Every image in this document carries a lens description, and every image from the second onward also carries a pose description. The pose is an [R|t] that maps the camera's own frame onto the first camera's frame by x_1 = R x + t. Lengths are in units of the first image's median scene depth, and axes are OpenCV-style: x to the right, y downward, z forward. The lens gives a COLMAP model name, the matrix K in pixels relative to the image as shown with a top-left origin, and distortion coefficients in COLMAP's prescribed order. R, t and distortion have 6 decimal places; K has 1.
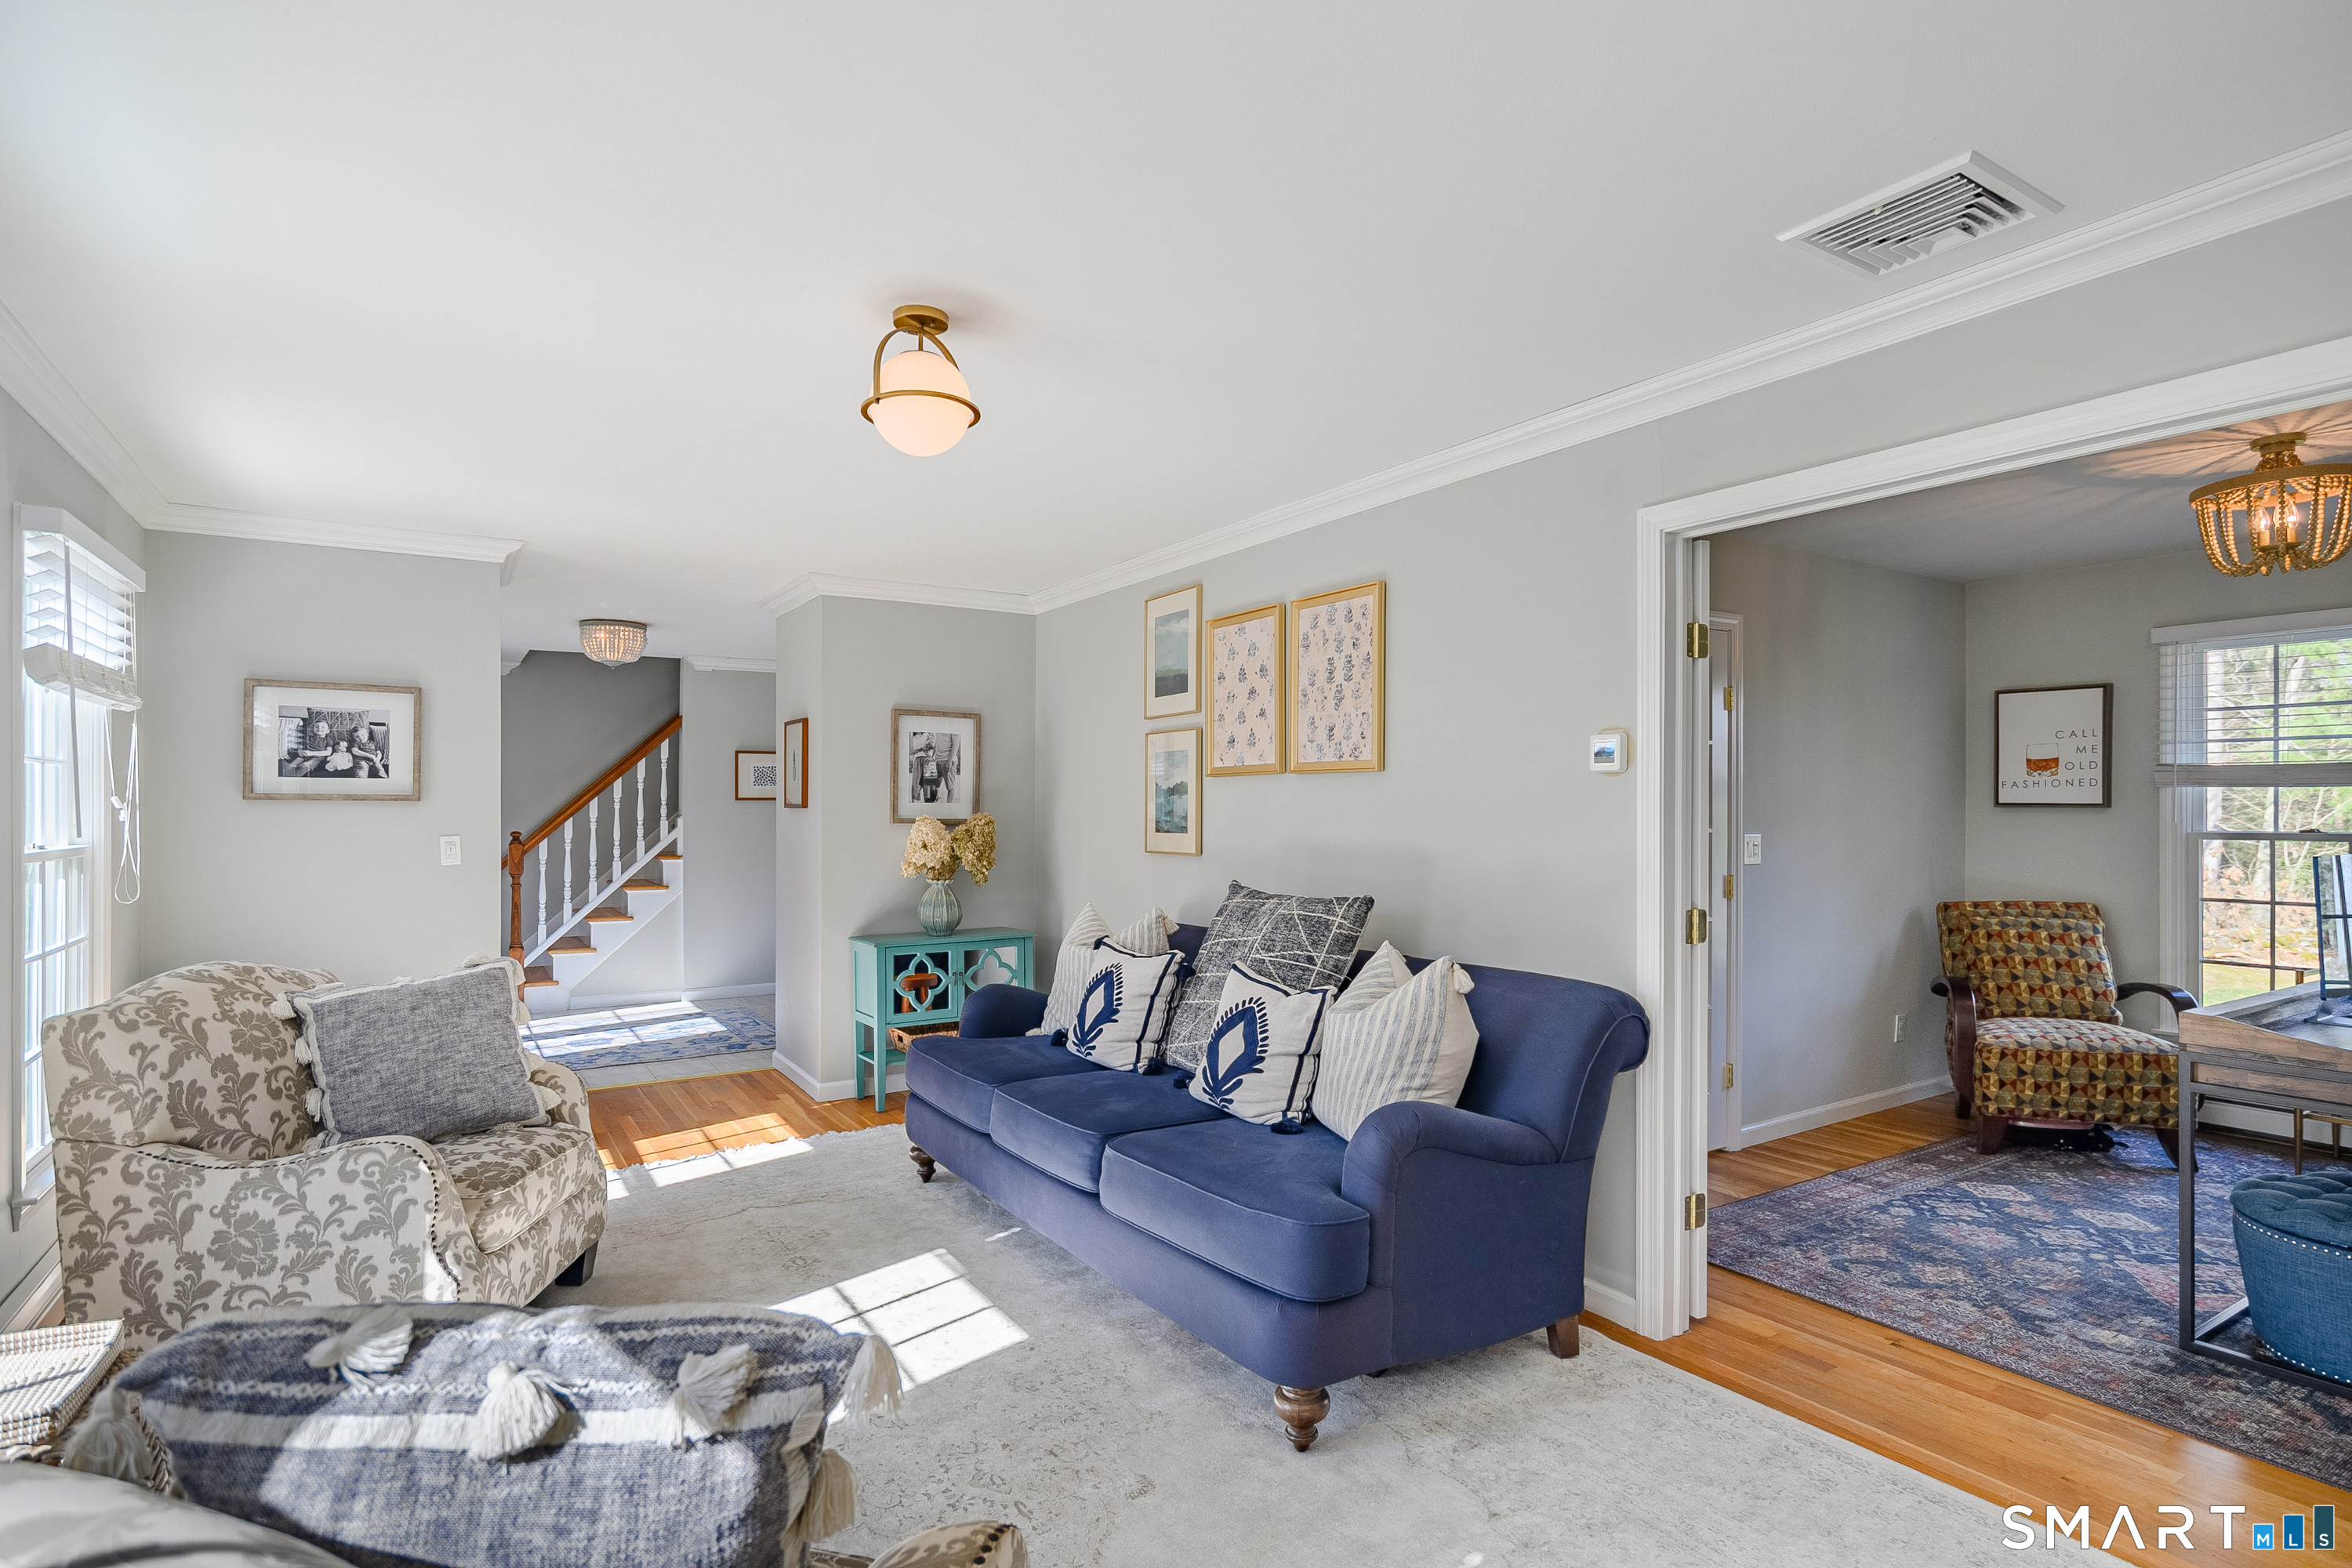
lens RADIAL K [[1197.8, 0, 1161.2], [0, 1197.8, 807.6], [0, 0, 1]] dist [-0.001175, 0.002701]
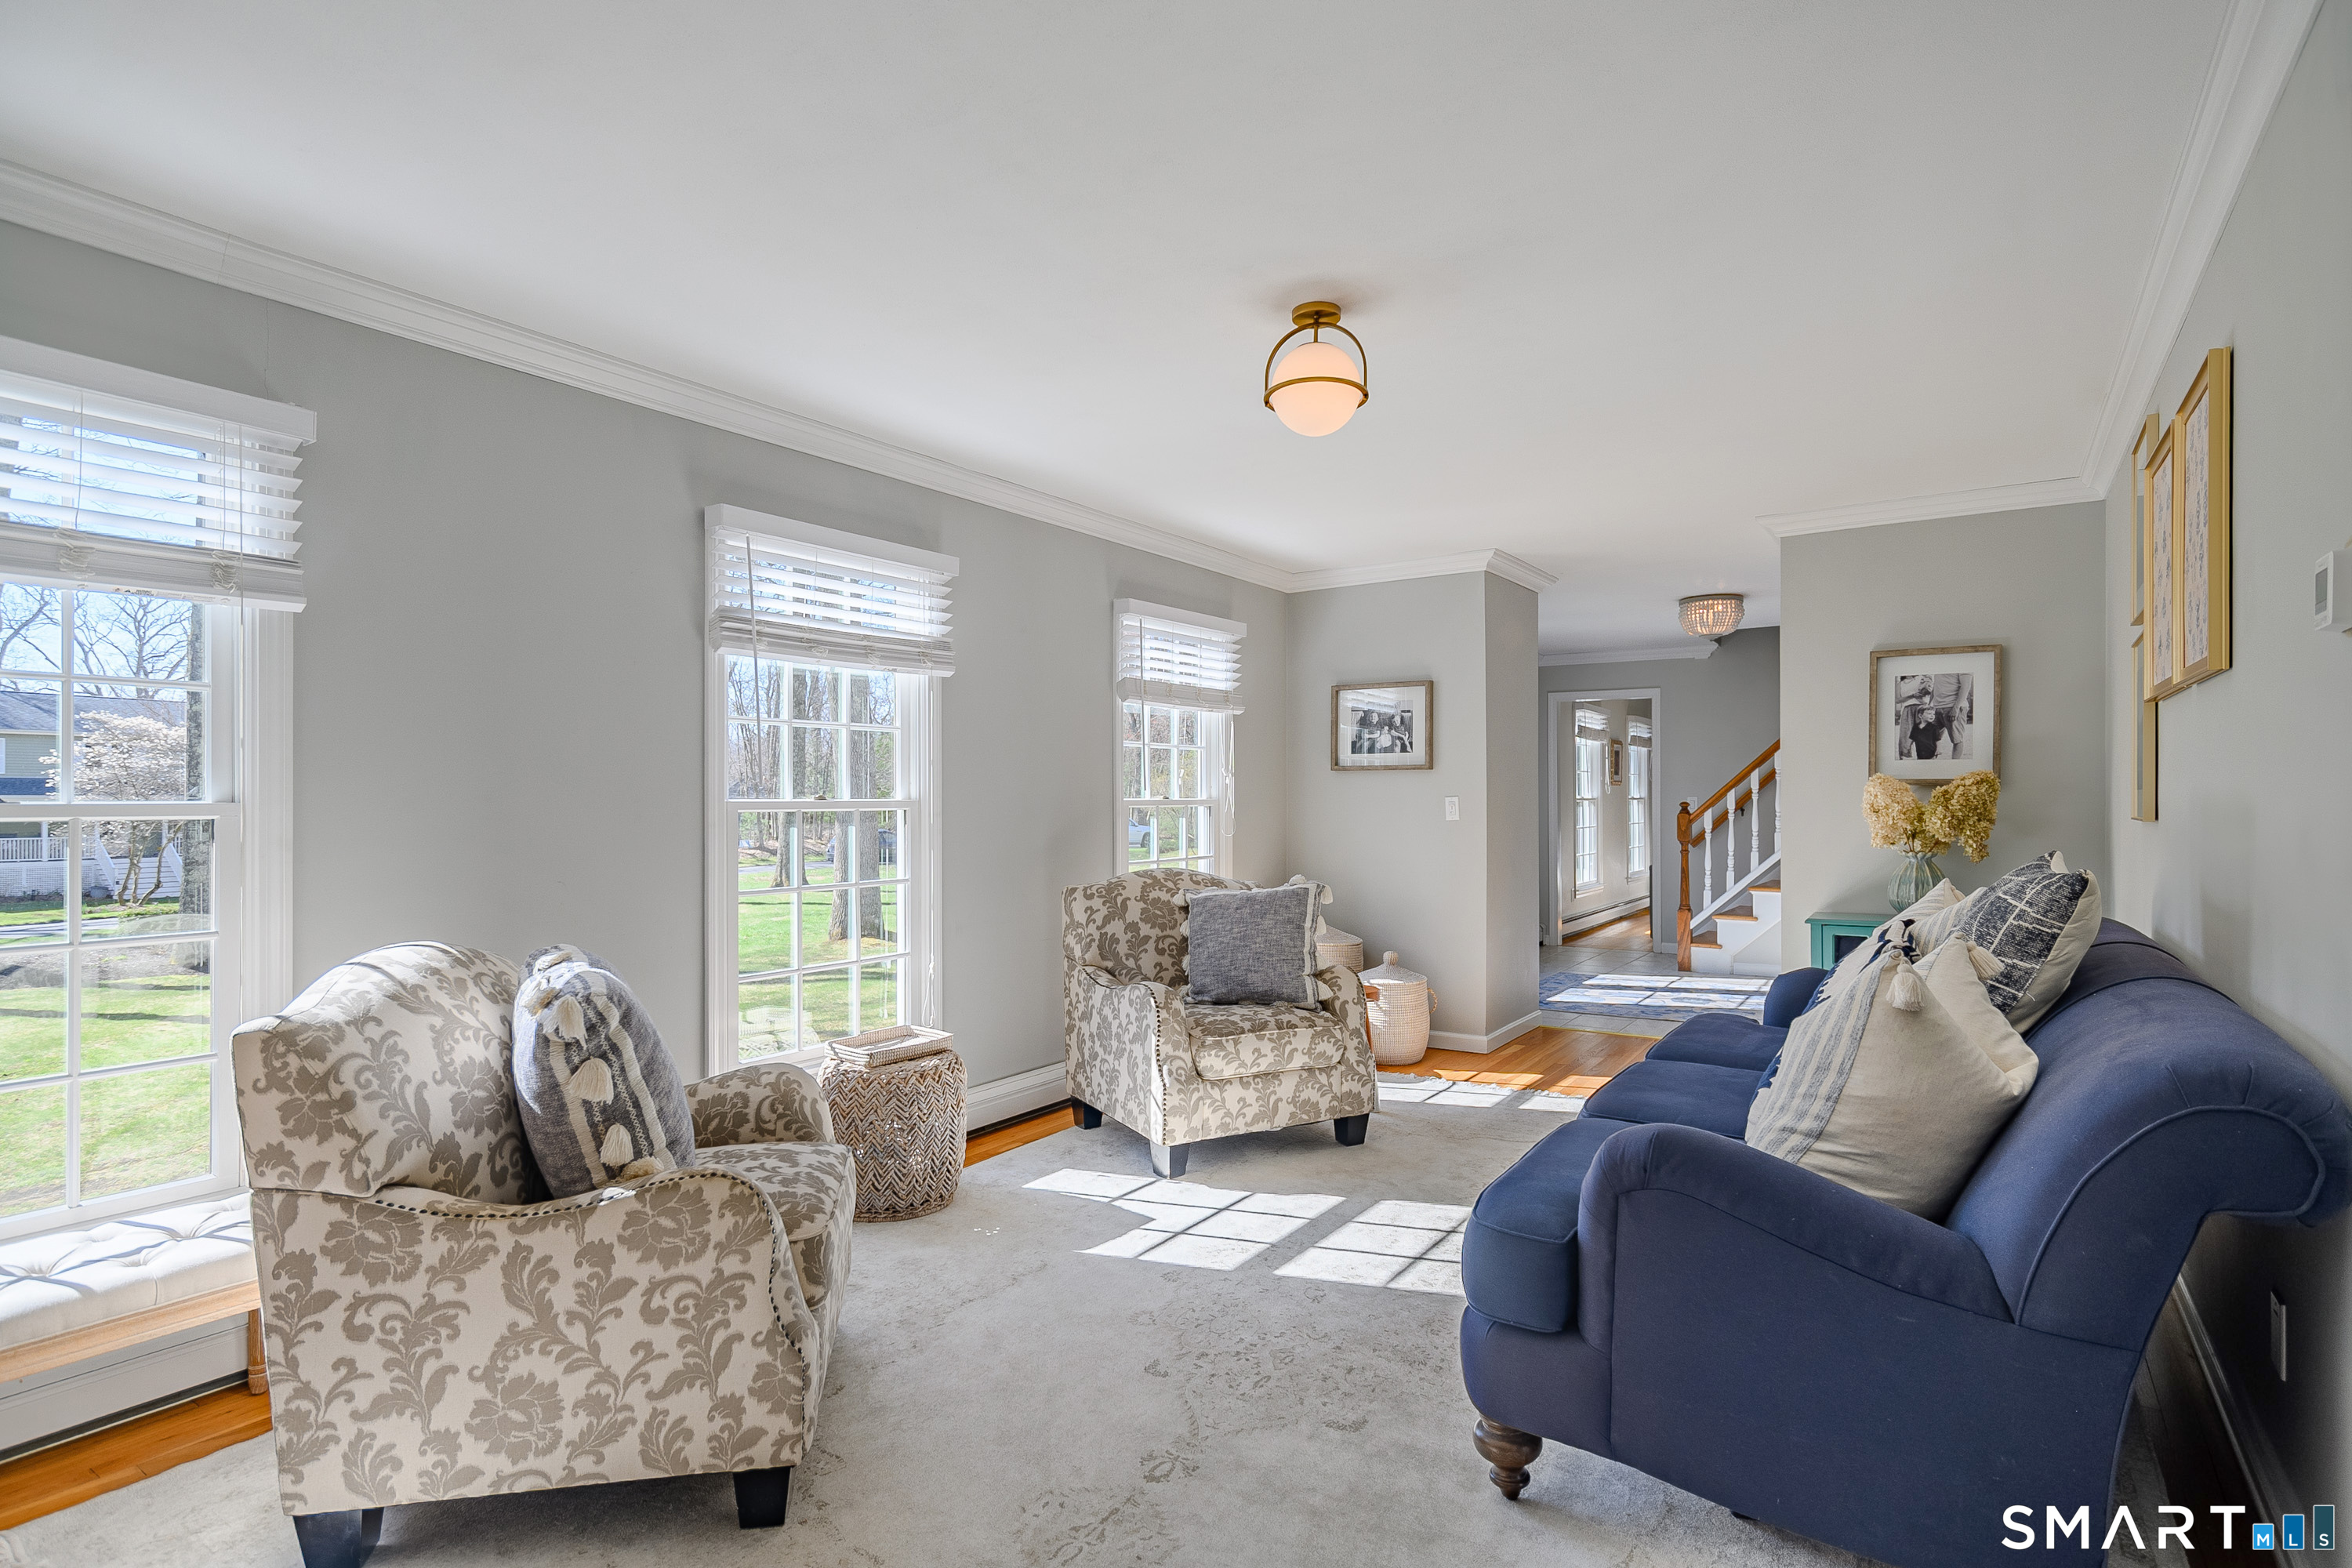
lens RADIAL K [[1197.8, 0, 1195.0], [0, 1197.8, 793.6], [0, 0, 1]] dist [-0.001175, 0.002701]
pose [[0.405710, -0.008115, -0.913966, 0.497159], [0.005800, 0.999963, -0.006304, 0.029981], [0.913983, -0.002743, 0.405742, 0.284804]]
